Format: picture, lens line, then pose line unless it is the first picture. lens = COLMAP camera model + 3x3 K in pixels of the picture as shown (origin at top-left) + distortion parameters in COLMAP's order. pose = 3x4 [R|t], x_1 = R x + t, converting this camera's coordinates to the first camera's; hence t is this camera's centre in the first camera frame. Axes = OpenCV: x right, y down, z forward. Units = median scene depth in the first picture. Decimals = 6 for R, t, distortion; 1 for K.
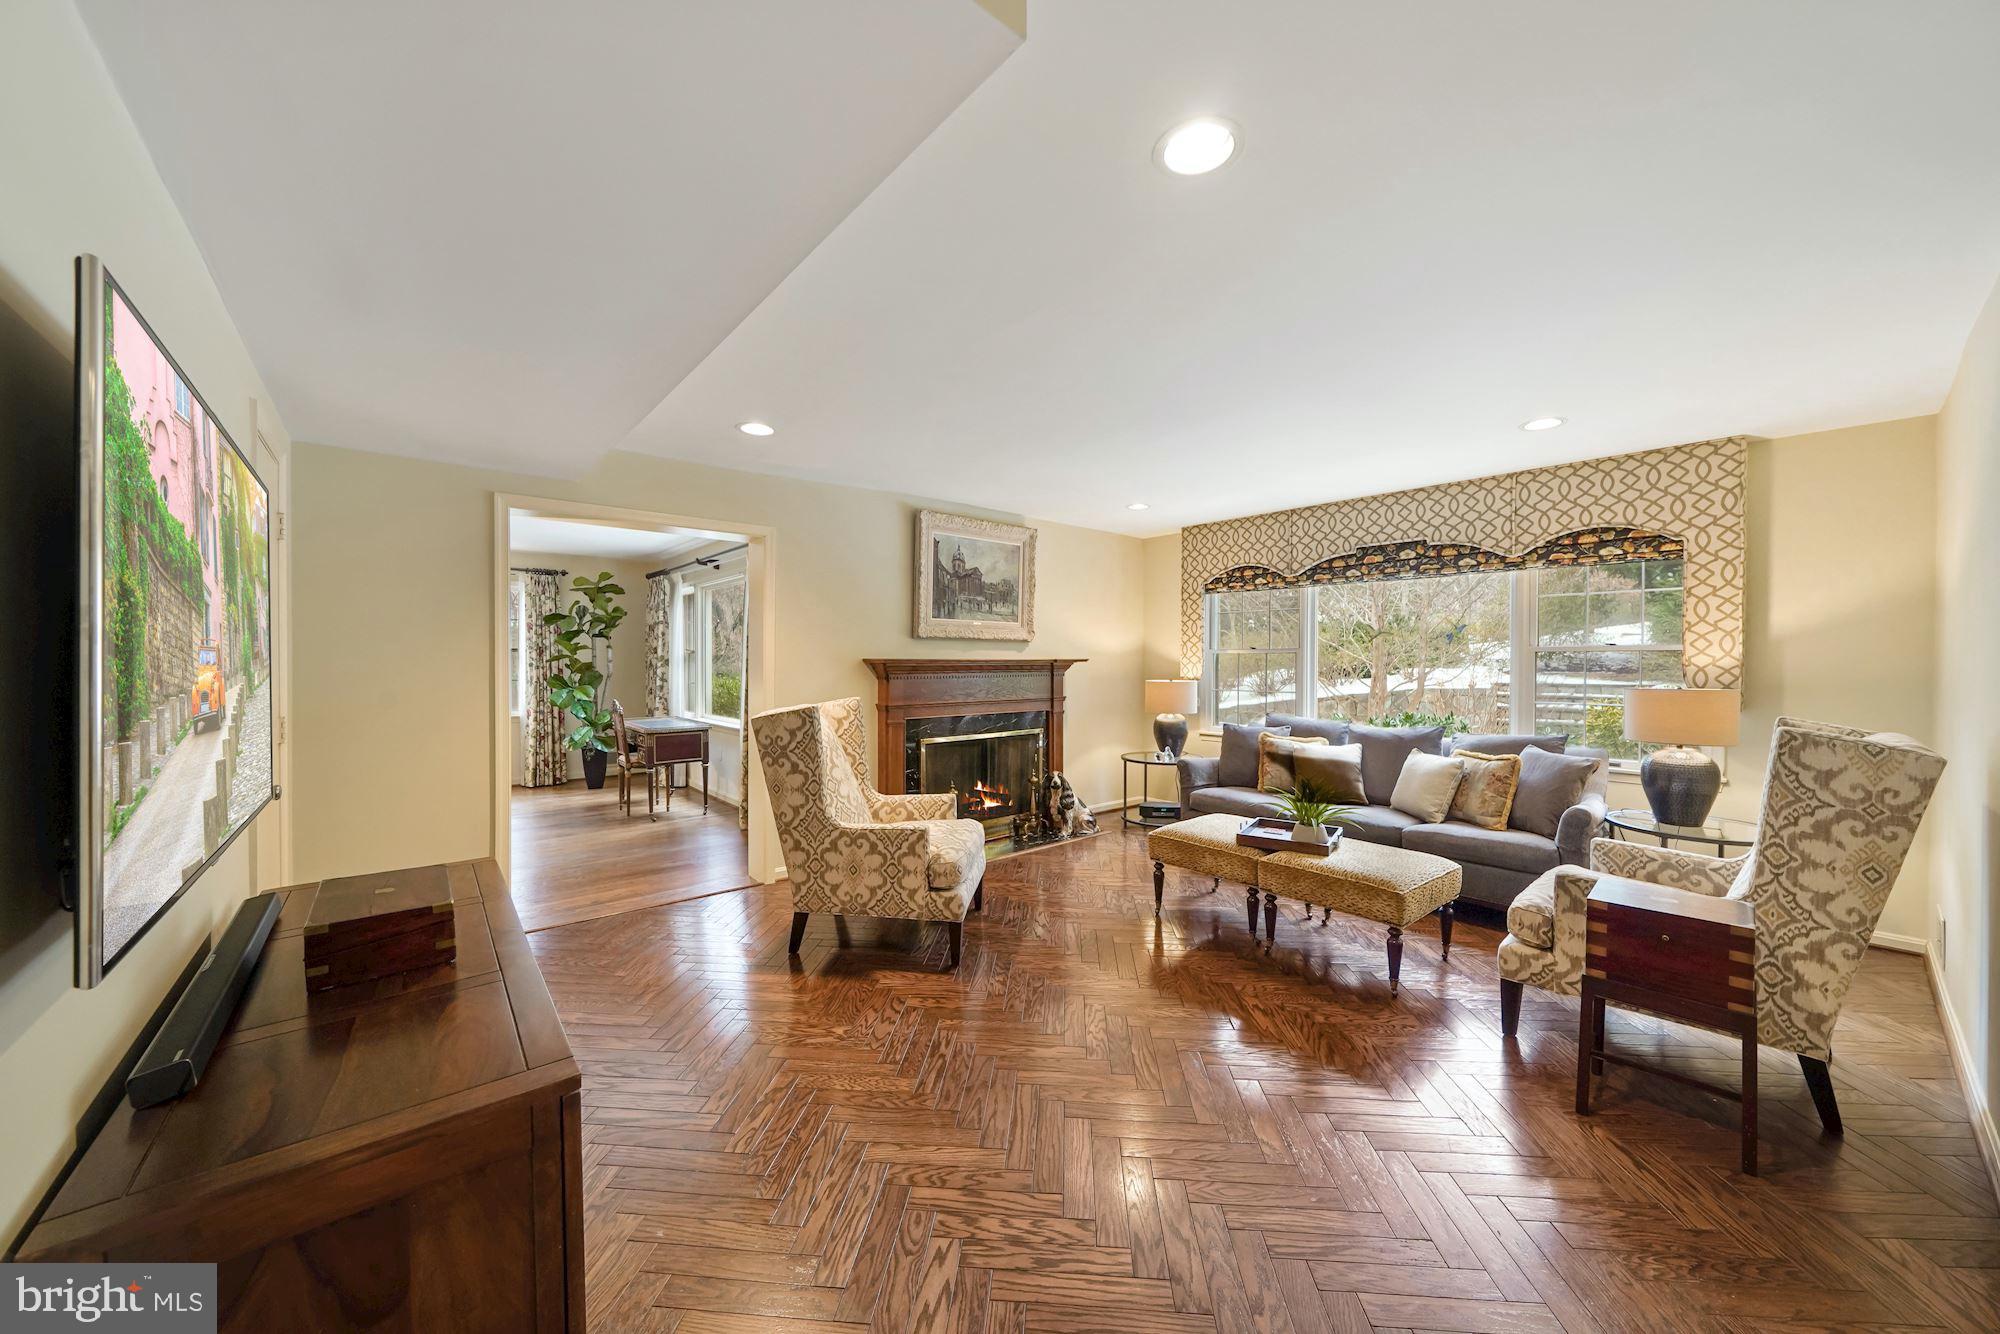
lens RADIAL K [[721.6, 0, 1005.1], [0, 721.6, 668.5], [0, 0, 1]] dist [-0.007426, -0.000456]
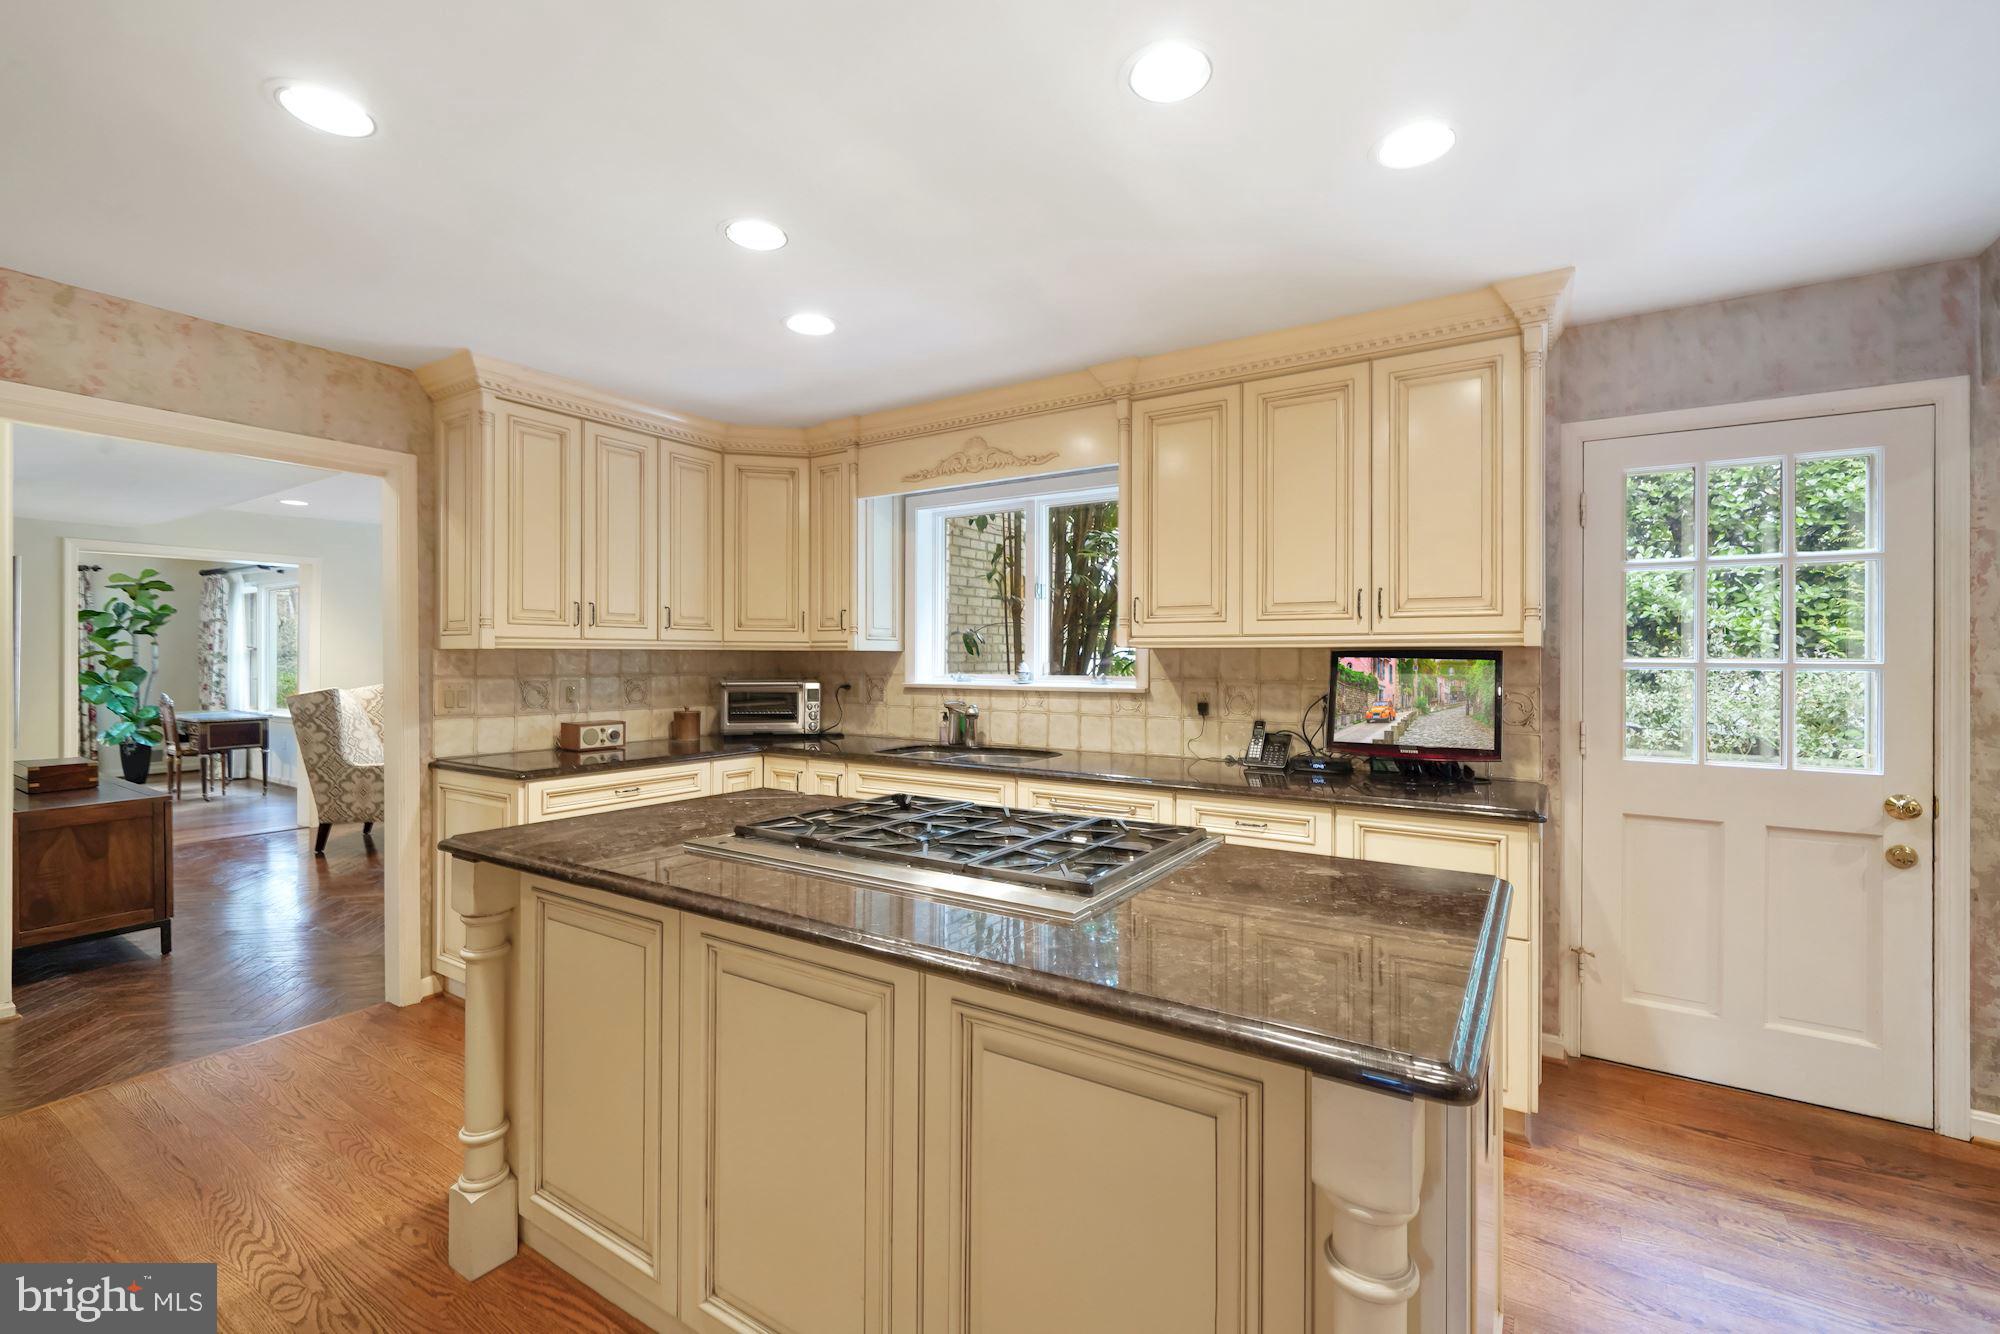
lens RADIAL K [[846.1, 0, 1004.4], [0, 846.1, 659.1], [0, 0, 1]] dist [-0.001829, 0.000723]
pose [[0.955758, -0.000236, 0.294154, 0.480900], [0.002224, 0.999977, -0.006423, 0.004221], [-0.294145, 0.006793, 0.955737, -0.964990]]
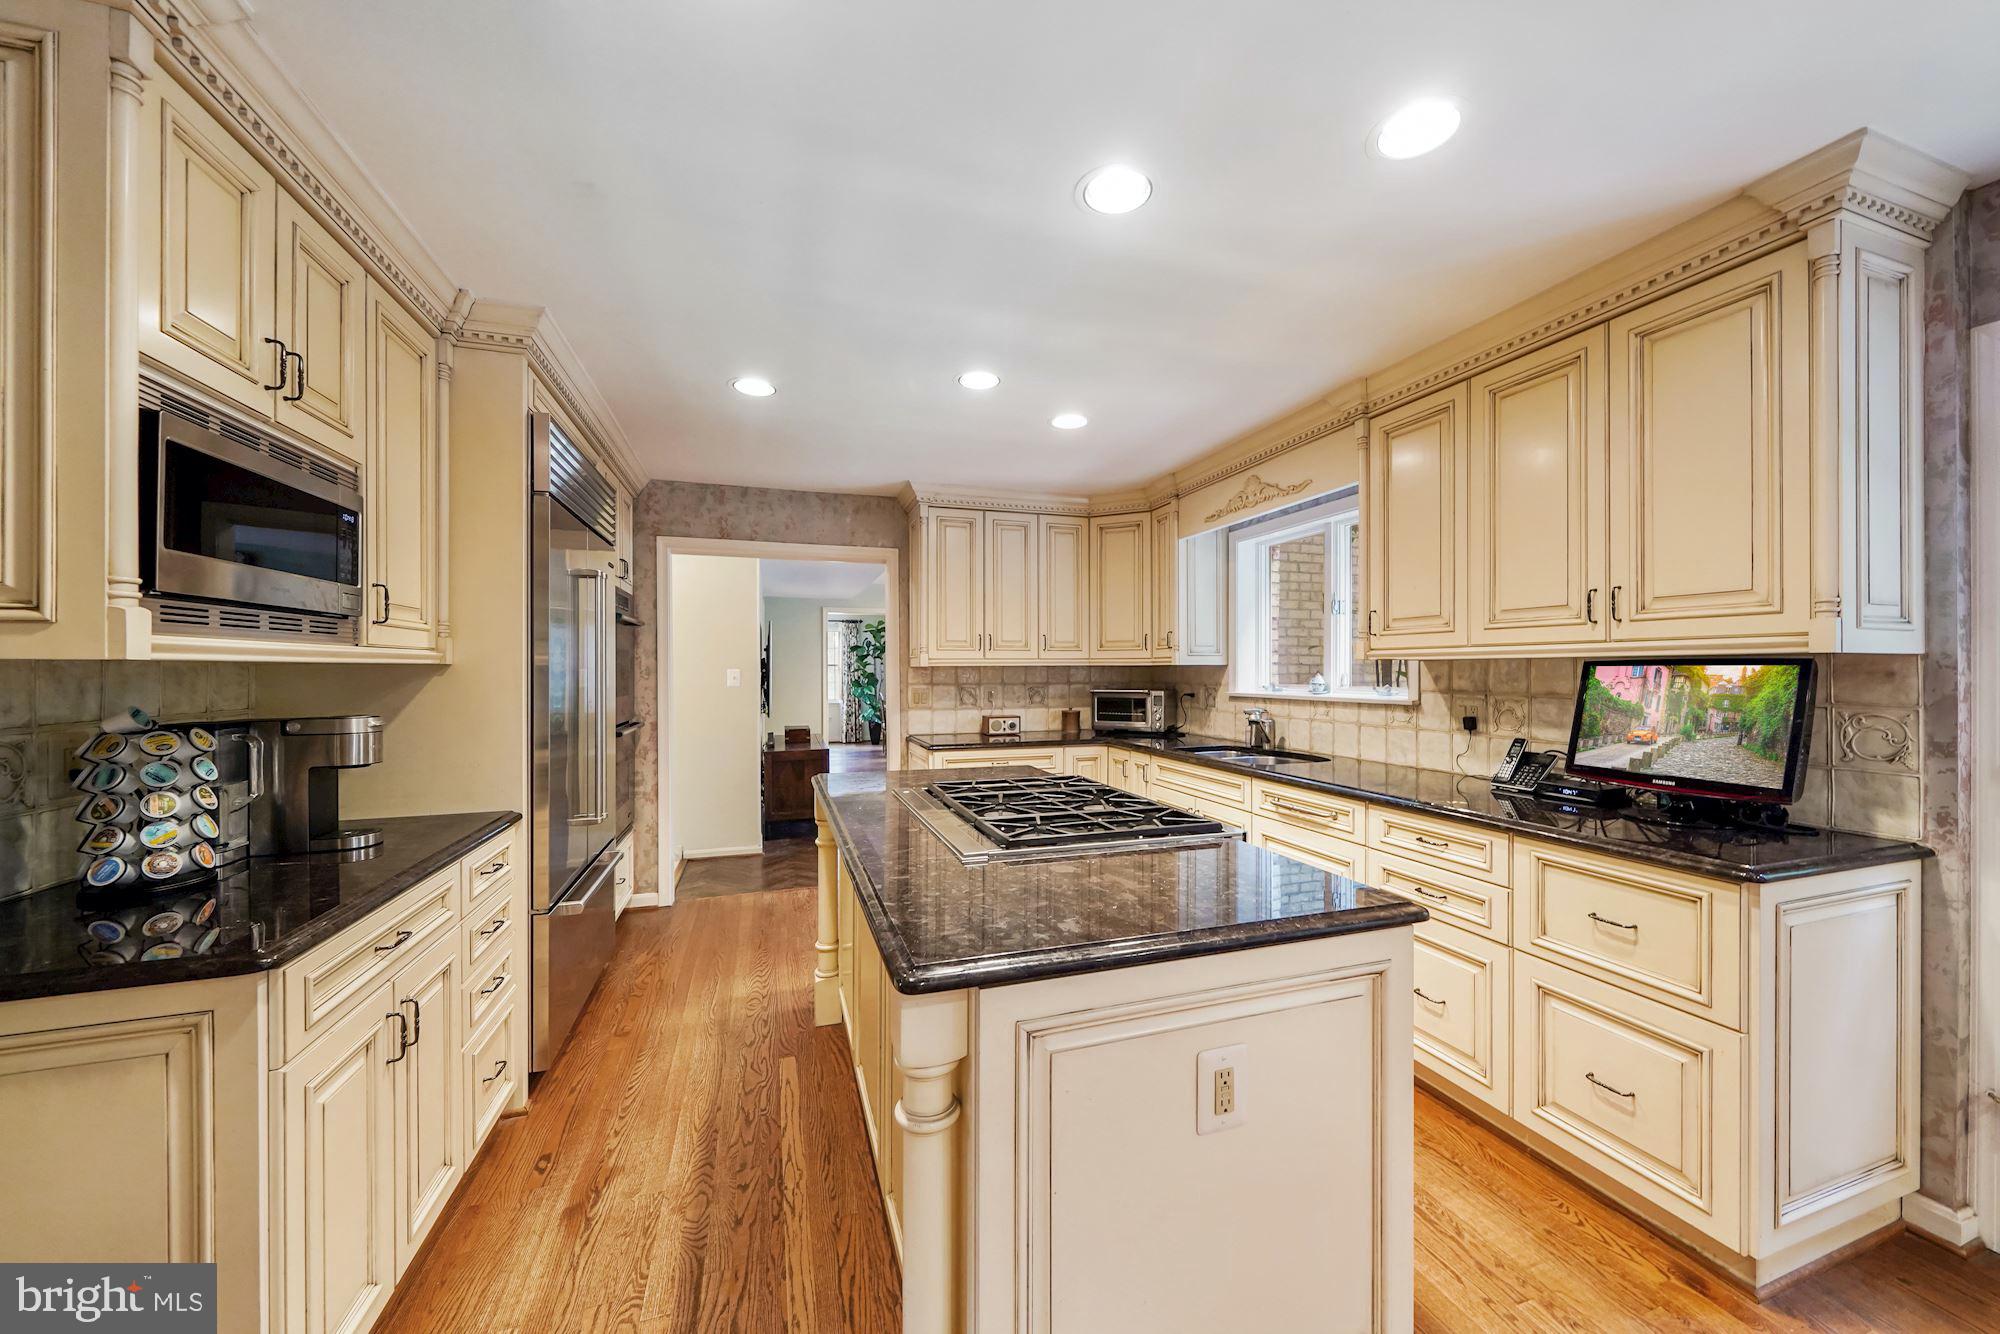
lens RADIAL K [[721.6, 0, 1007.9], [0, 721.6, 671.9], [0, 0, 1]] dist [-0.007426, -0.000456]
pose [[0.928619, -0.004182, -0.371012, 0.752382], [0.001841, 0.999976, -0.006662, 0.003834], [0.371031, 0.005503, 0.928604, -1.010631]]
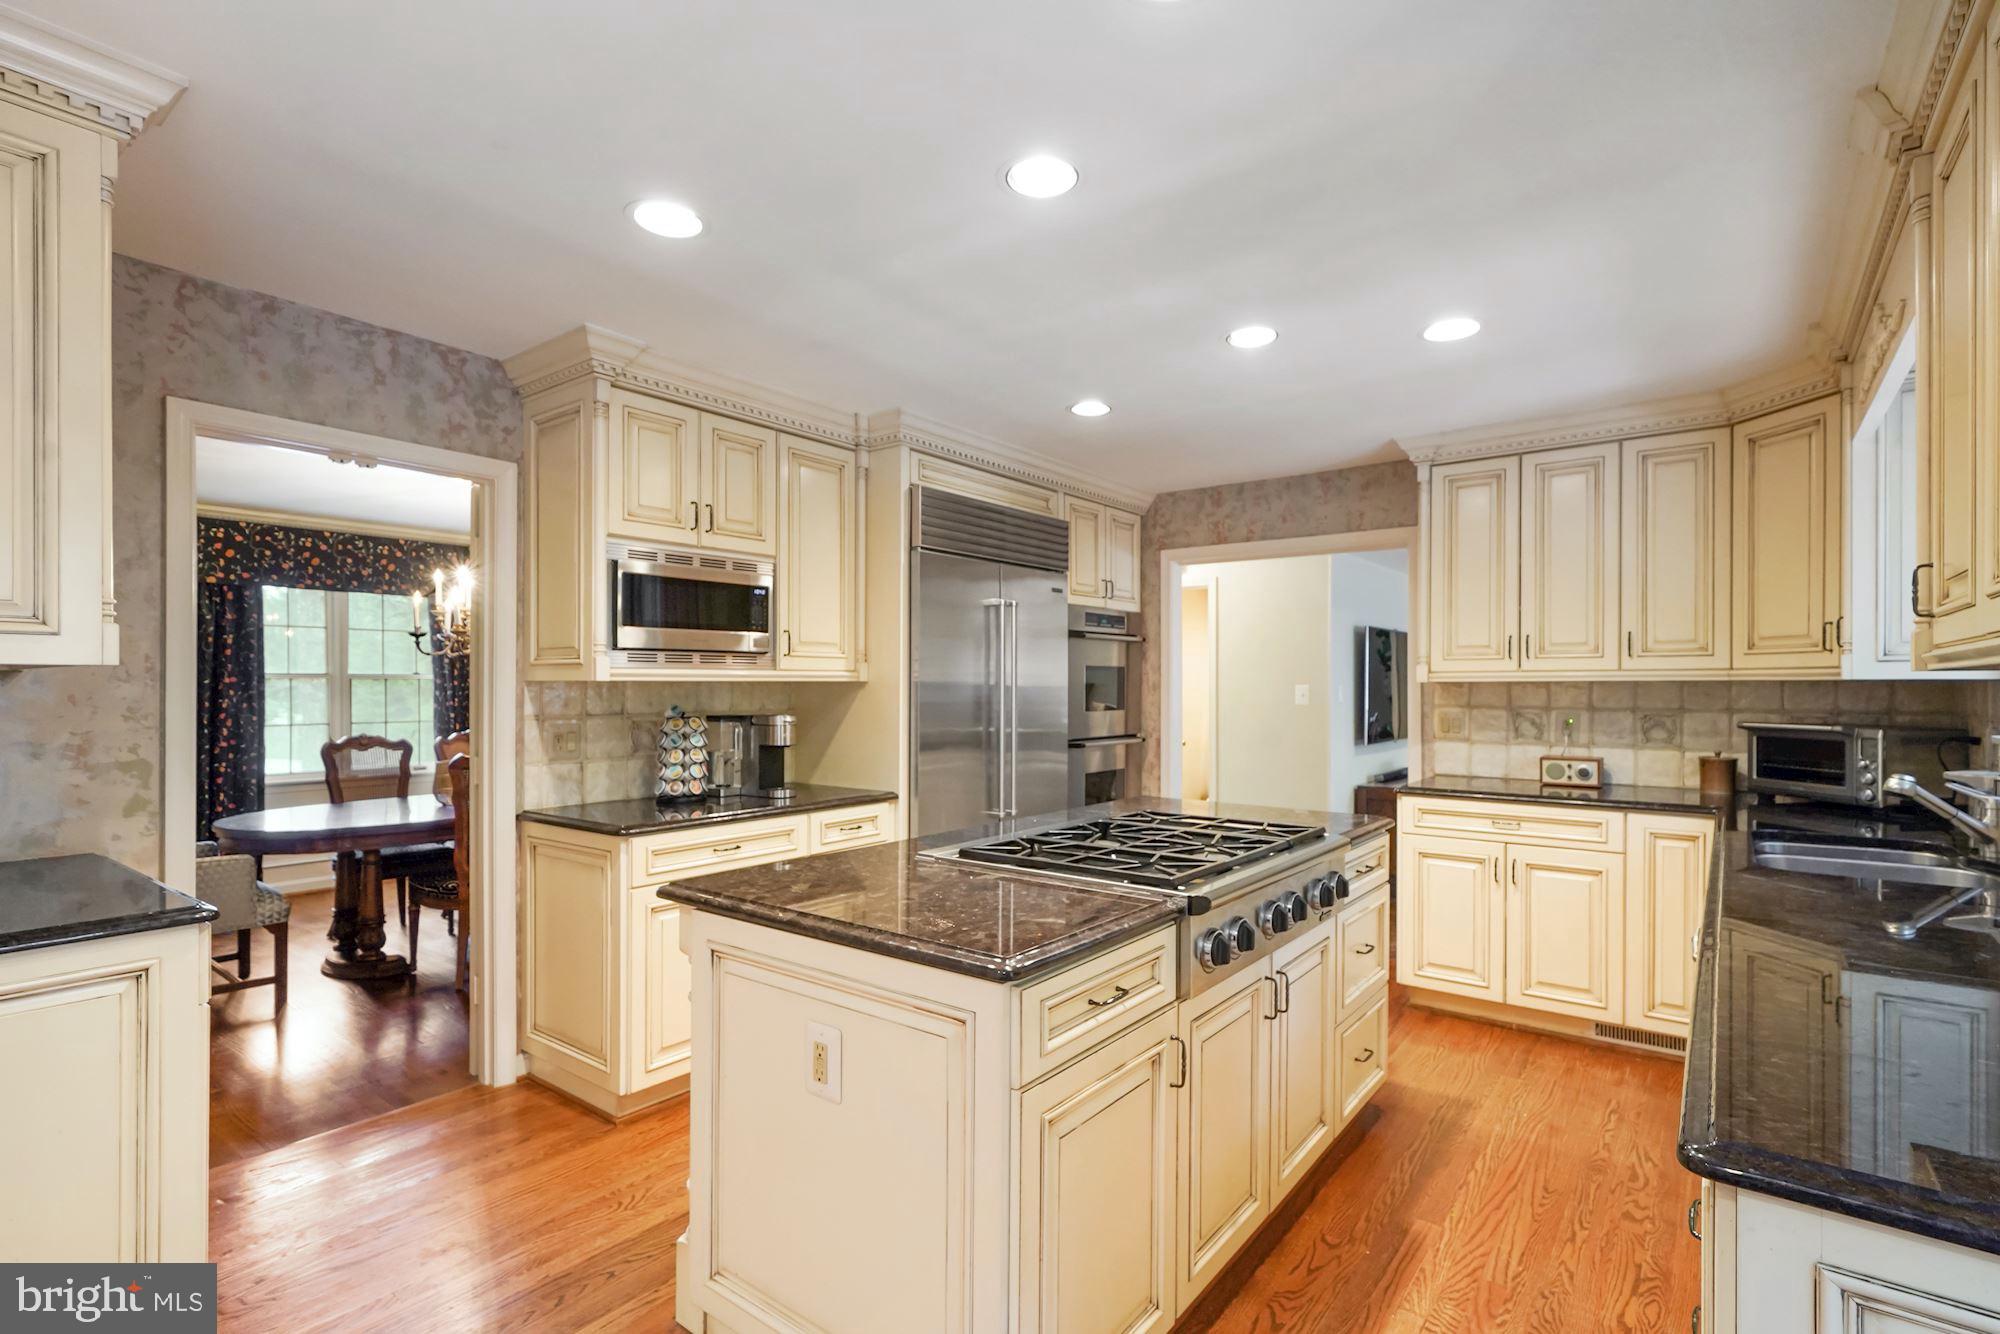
lens RADIAL K [[921.4, 0, 1011.5], [0, 921.4, 686.8], [0, 0, 1]] dist [0.005367, 0.000331]
pose [[0.222964, -0.000761, -0.974826, 1.119037], [-0.009623, 0.999949, -0.002982, 0.000928], [0.974779, 0.010045, 0.222946, -0.744040]]
